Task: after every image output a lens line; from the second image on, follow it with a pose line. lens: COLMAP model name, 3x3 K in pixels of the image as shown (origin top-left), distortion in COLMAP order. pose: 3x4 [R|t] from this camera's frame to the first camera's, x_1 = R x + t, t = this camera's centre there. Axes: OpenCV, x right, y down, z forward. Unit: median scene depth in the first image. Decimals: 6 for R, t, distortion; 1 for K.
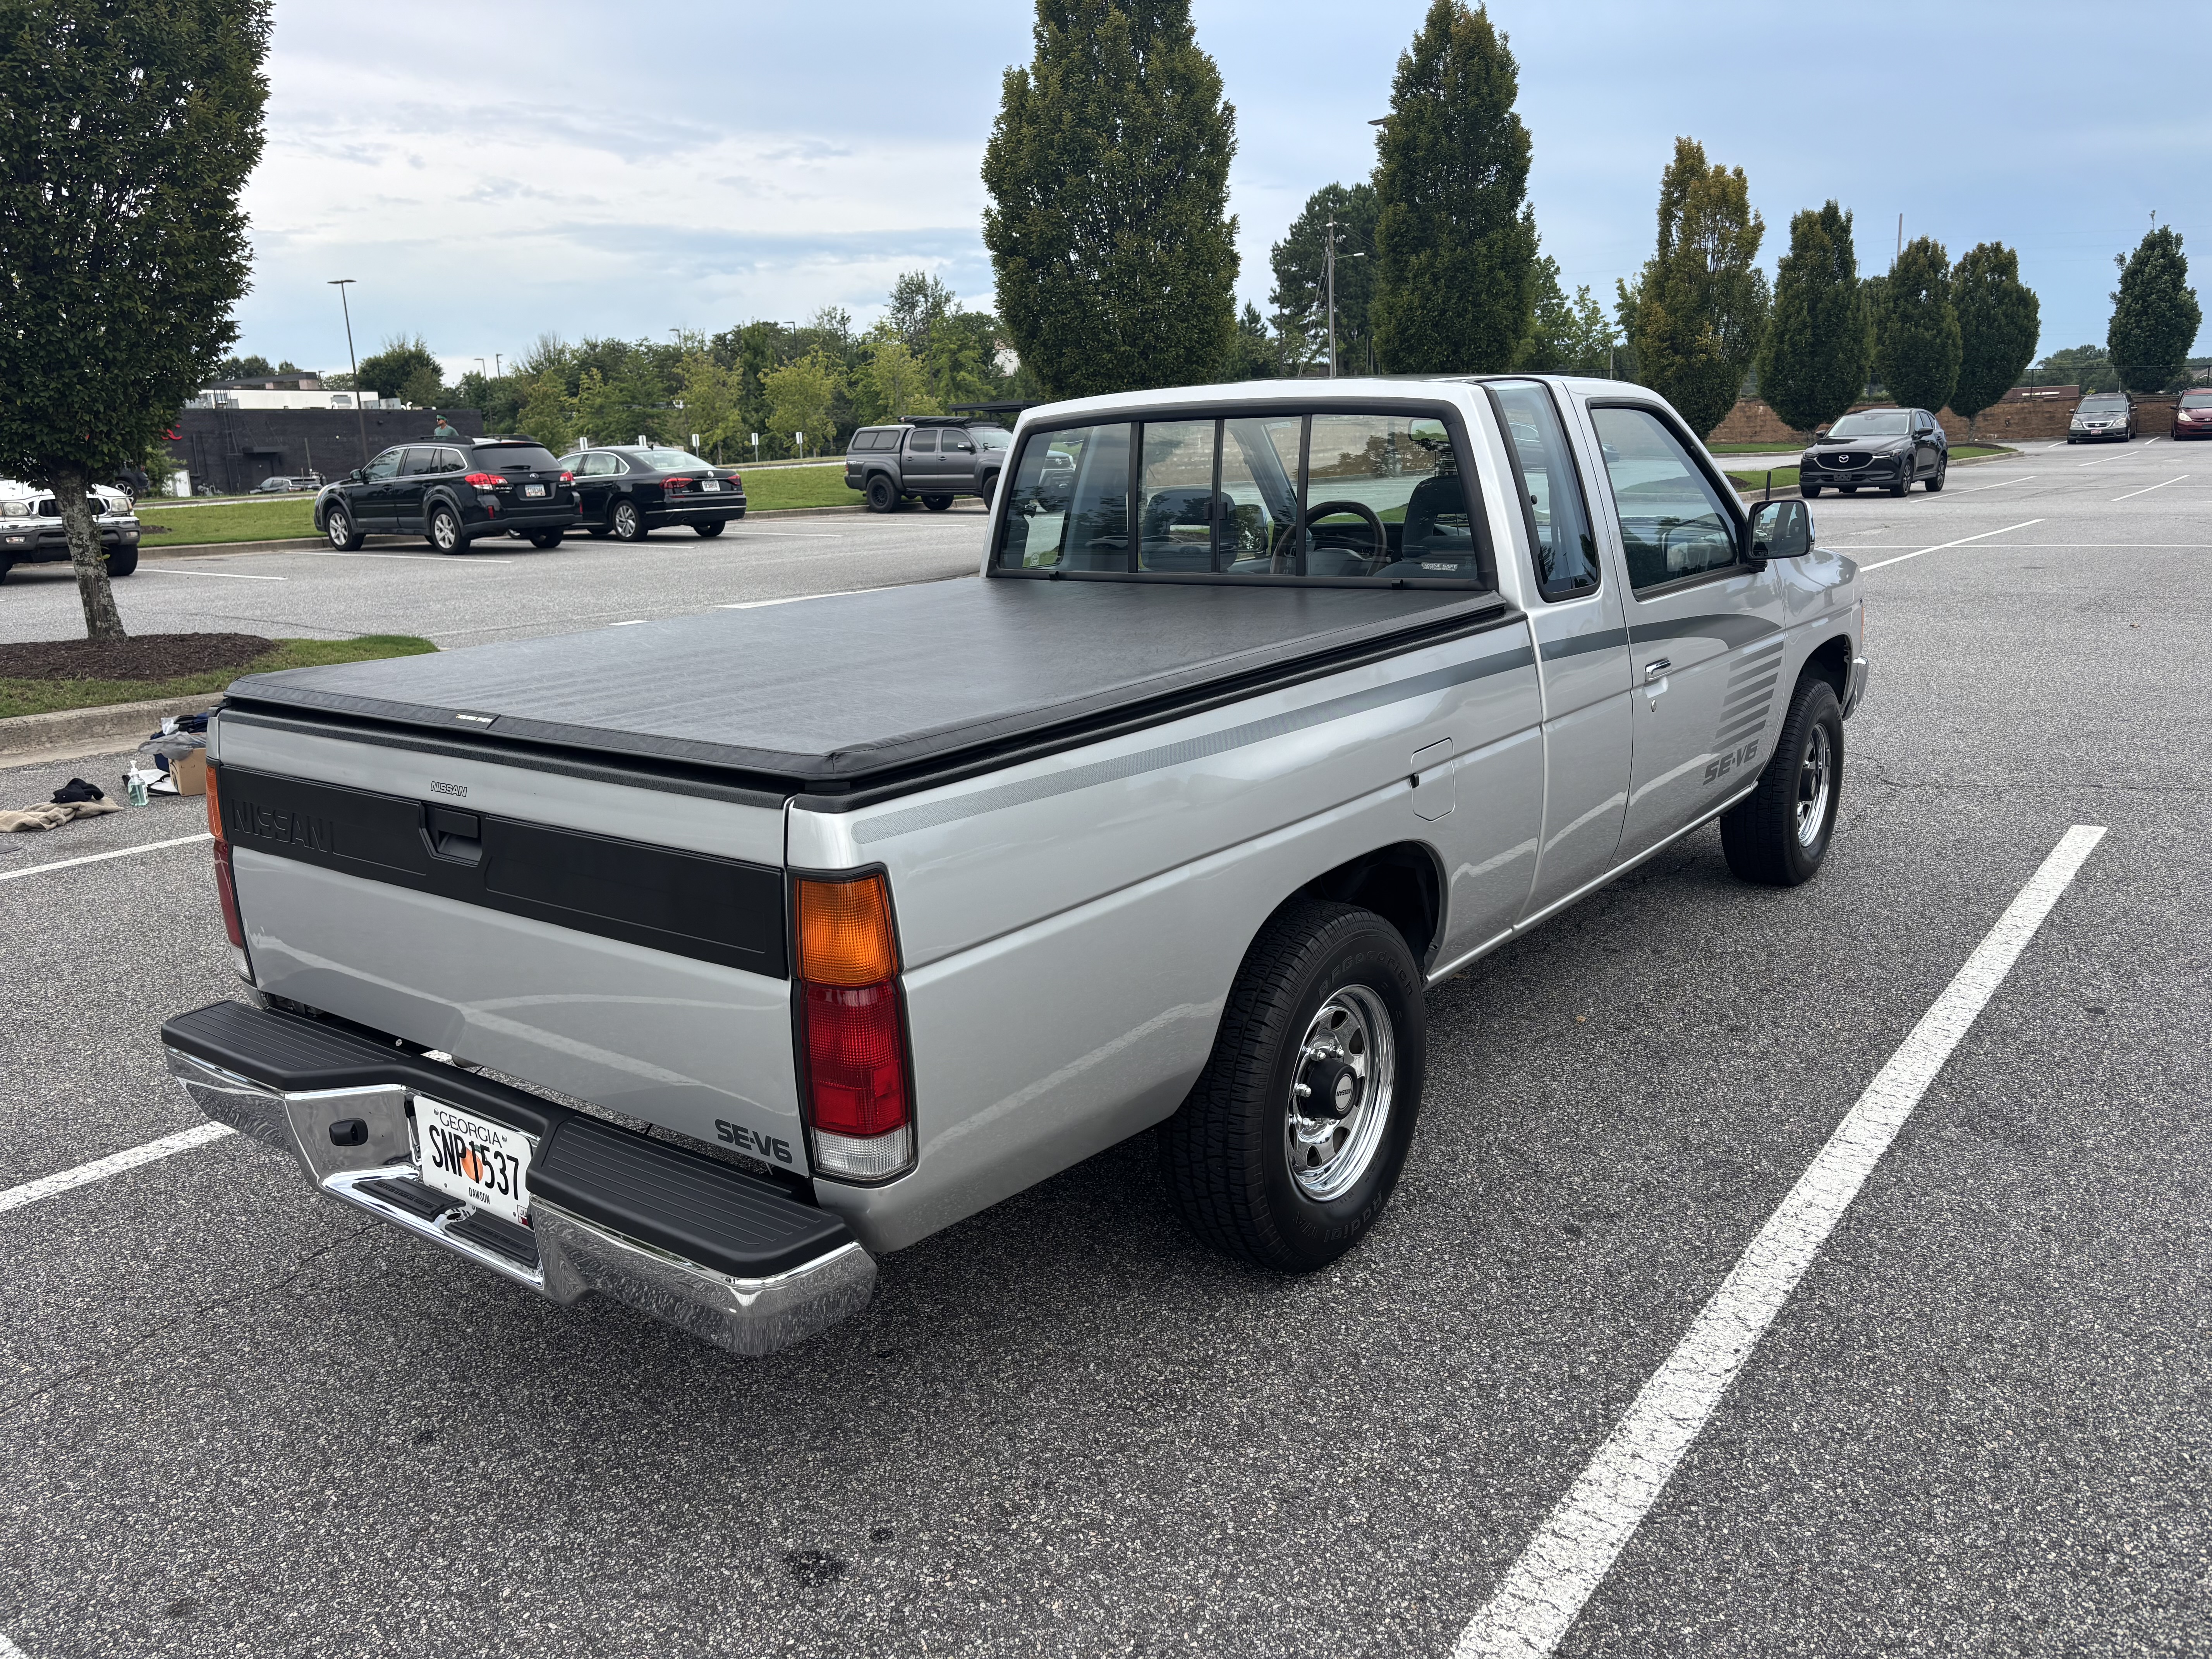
lens RADIAL K [[1677.5, 0, 1114.6], [0, 1677.5, 822.6], [0, 0, 1]] dist [0.044677, -0.037124]
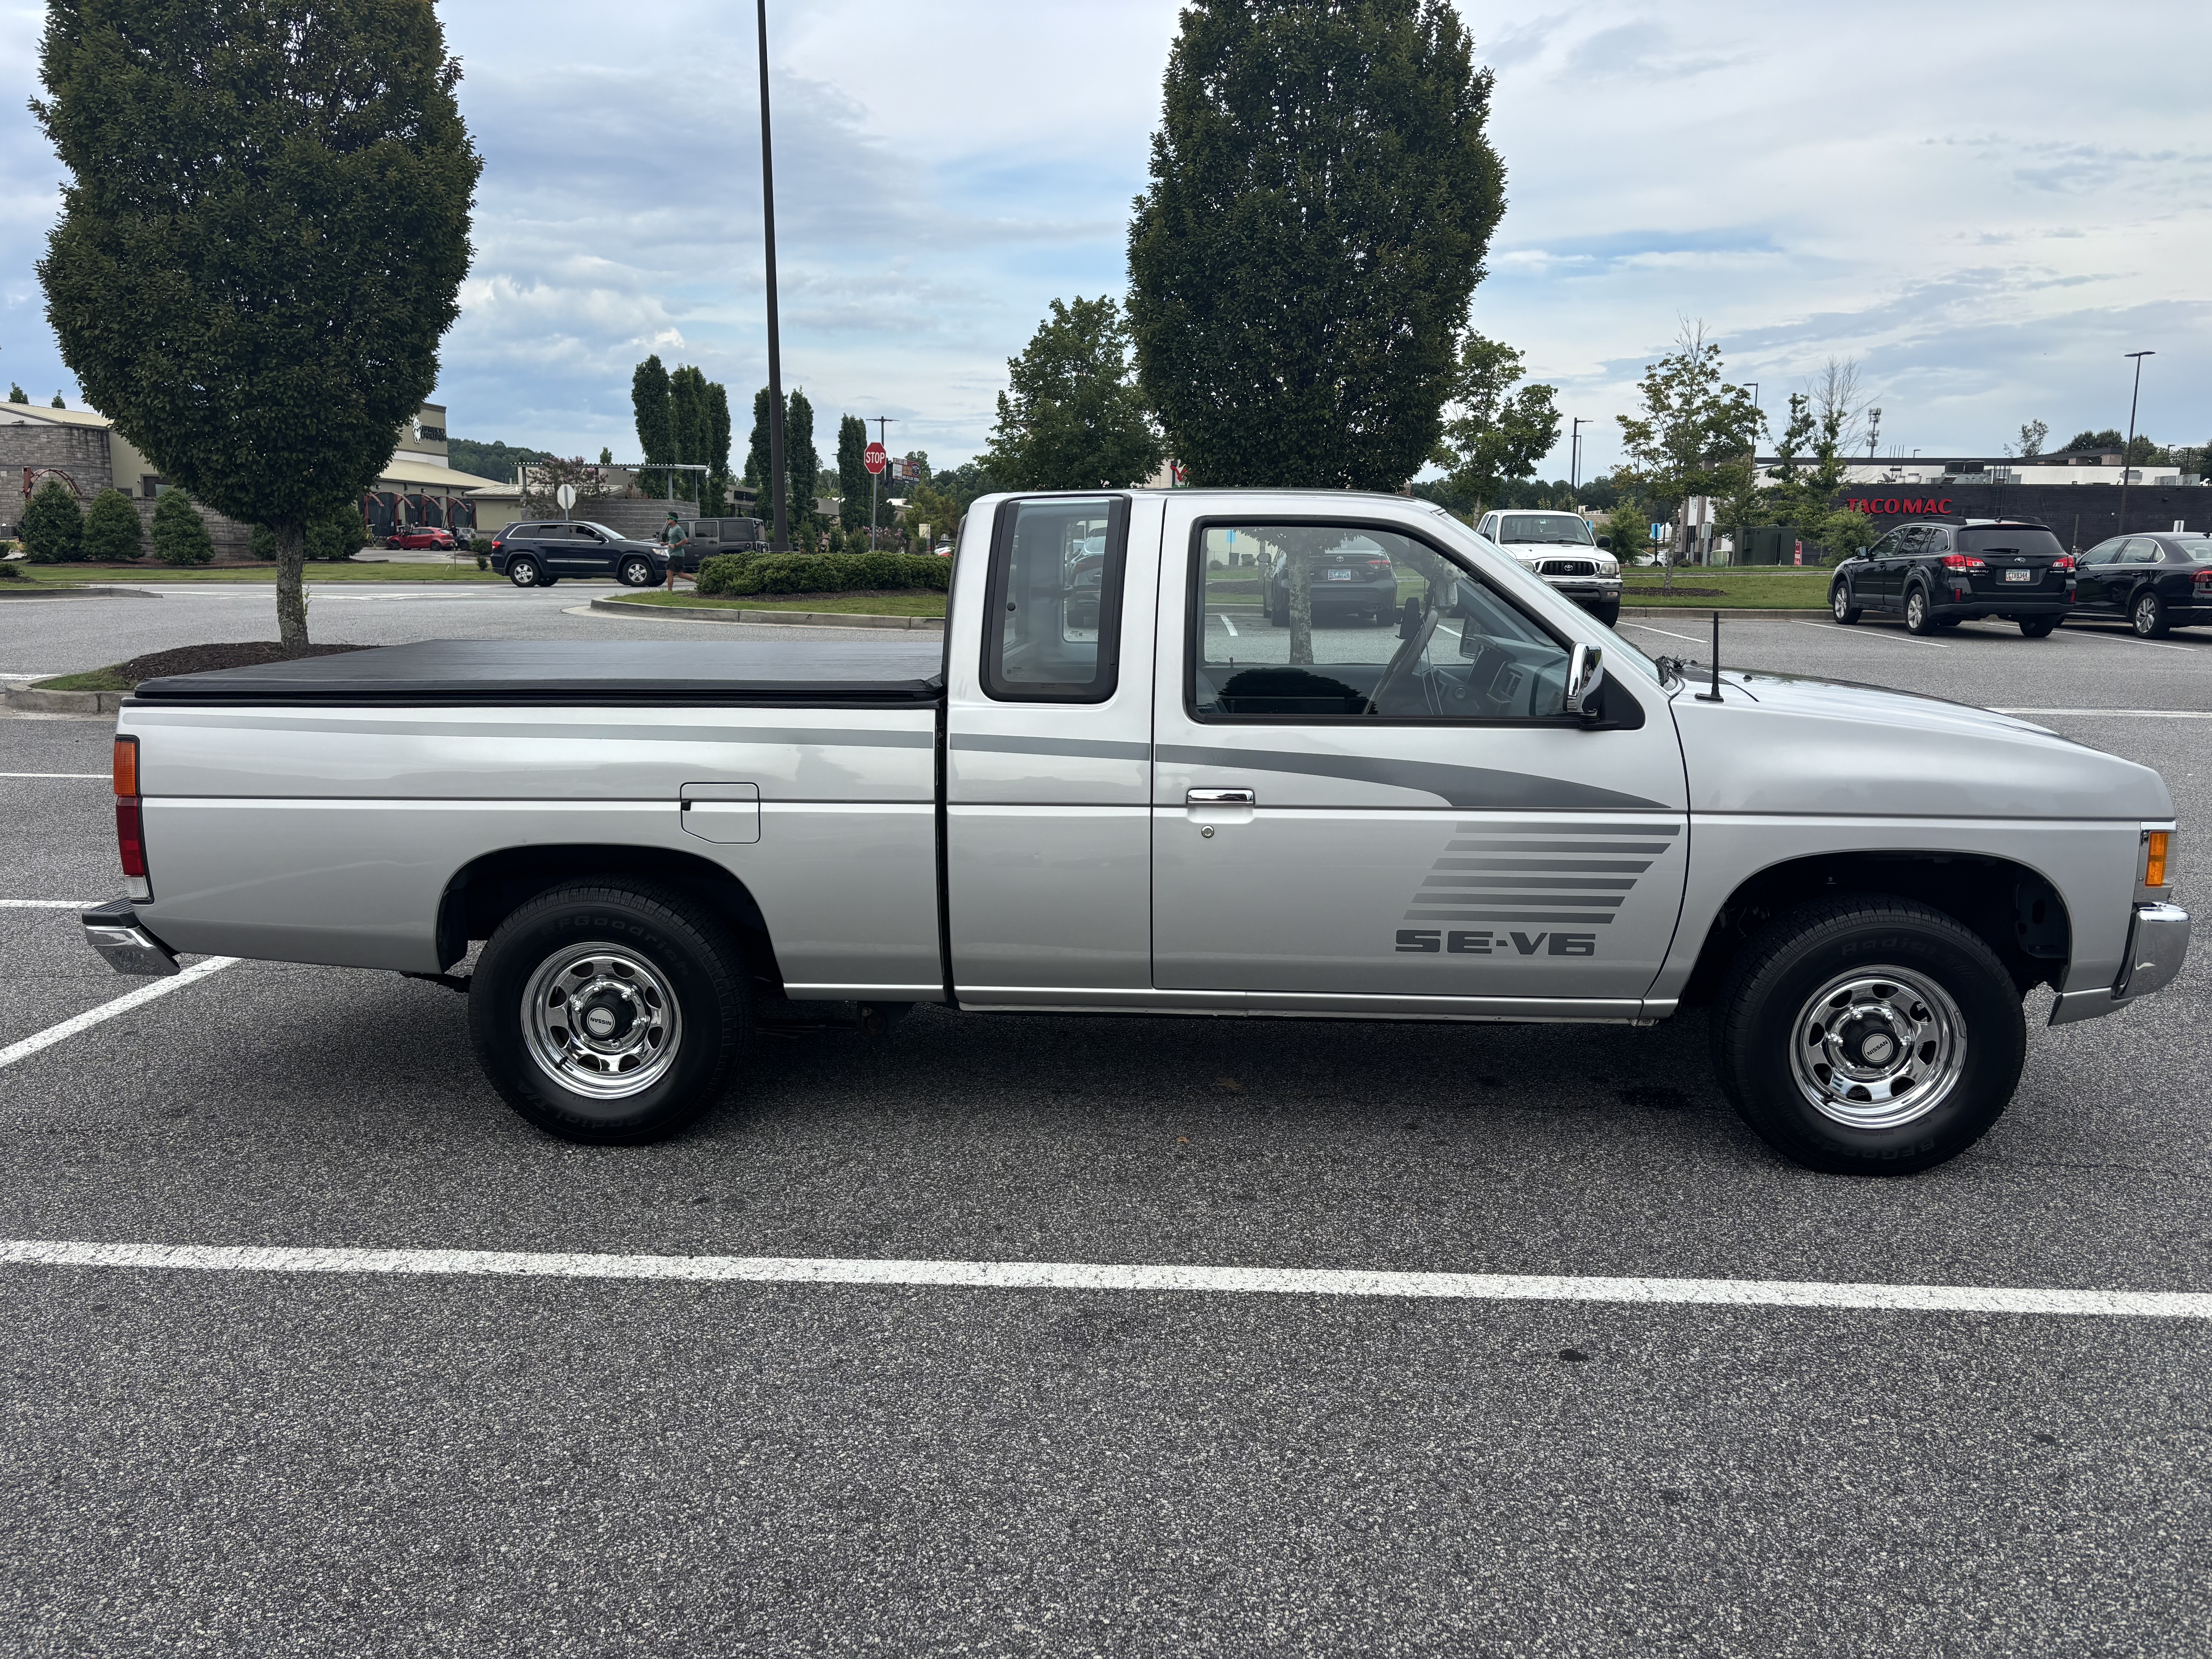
lens RADIAL K [[1677.5, 0, 1114.6], [0, 1677.5, 822.6], [0, 0, 1]] dist [0.044677, -0.037124]
pose [[0.551522, 0.177783, -0.814995, 0.977063], [-0.211512, 0.974899, 0.069530, -0.117722], [0.806899, 0.134034, 0.575282, 0.369636]]
